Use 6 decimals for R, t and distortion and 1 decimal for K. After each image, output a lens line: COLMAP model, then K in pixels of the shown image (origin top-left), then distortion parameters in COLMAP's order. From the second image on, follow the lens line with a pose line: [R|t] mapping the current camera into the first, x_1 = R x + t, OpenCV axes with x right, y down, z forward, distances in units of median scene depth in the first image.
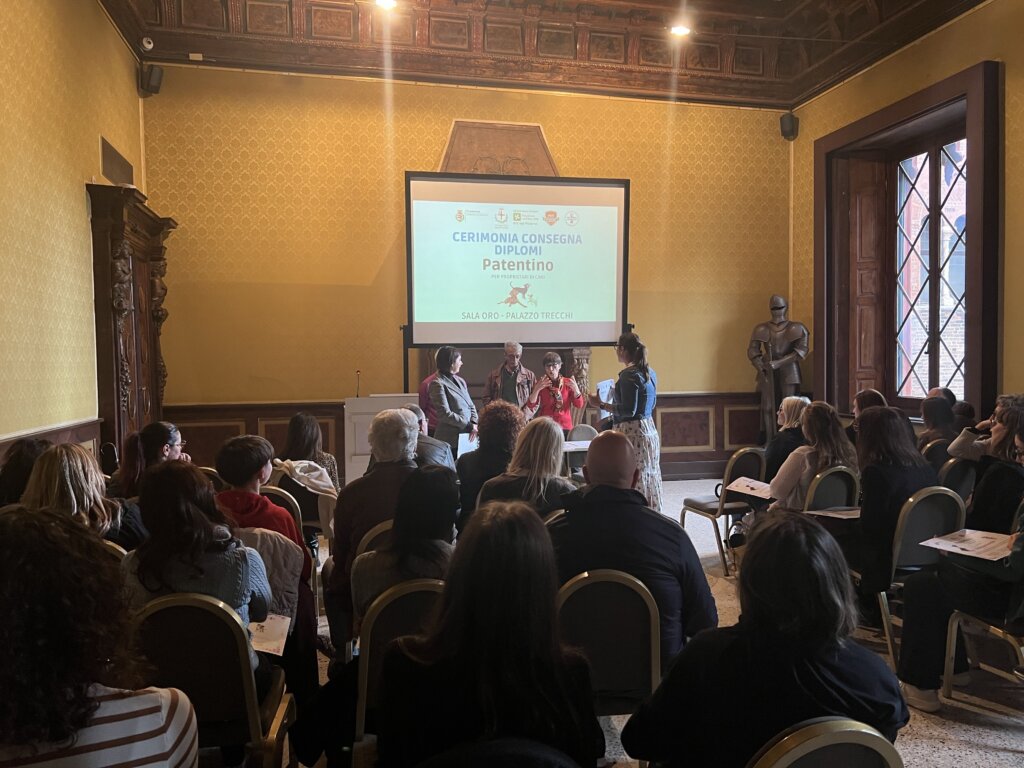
lens RADIAL K [[770.1, 0, 504.9], [0, 770.1, 403.4], [0, 0, 1]] dist [0.045605, -0.056118]
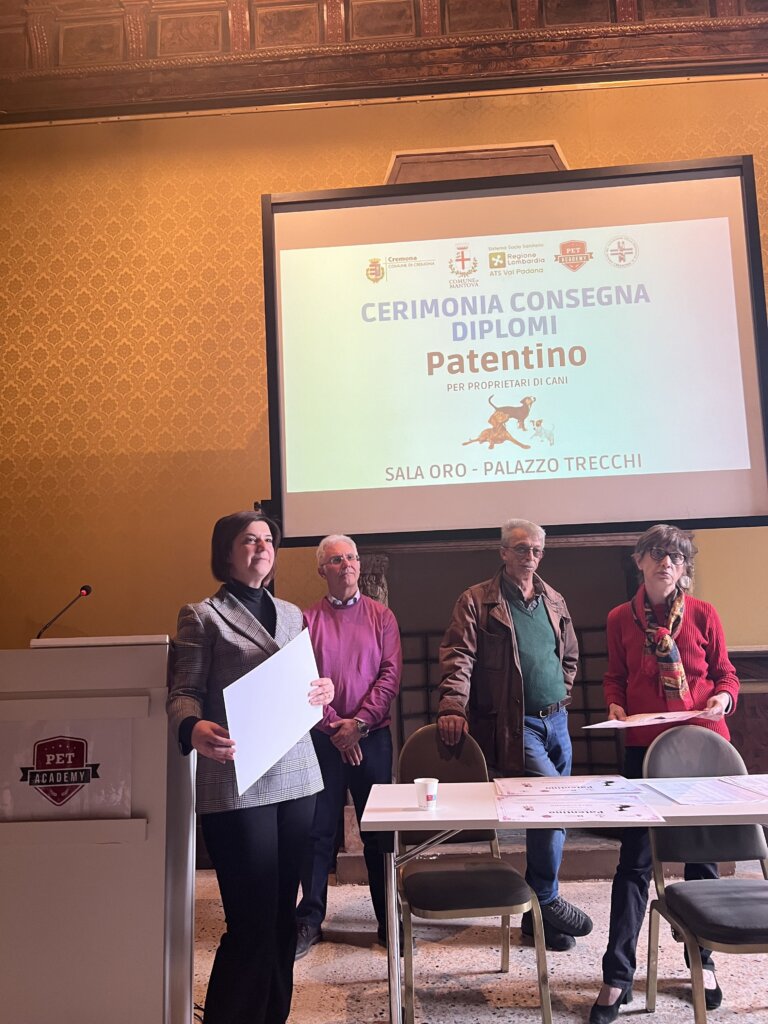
lens RADIAL K [[770.1, 0, 379.2], [0, 770.1, 511.4], [0, 0, 1]] dist [0.045605, -0.056118]
pose [[0.961445, -0.063060, -0.267669, 0.062381], [0.003609, 0.976163, -0.217008, 0.008060], [0.274973, 0.207676, 0.938755, 0.569007]]
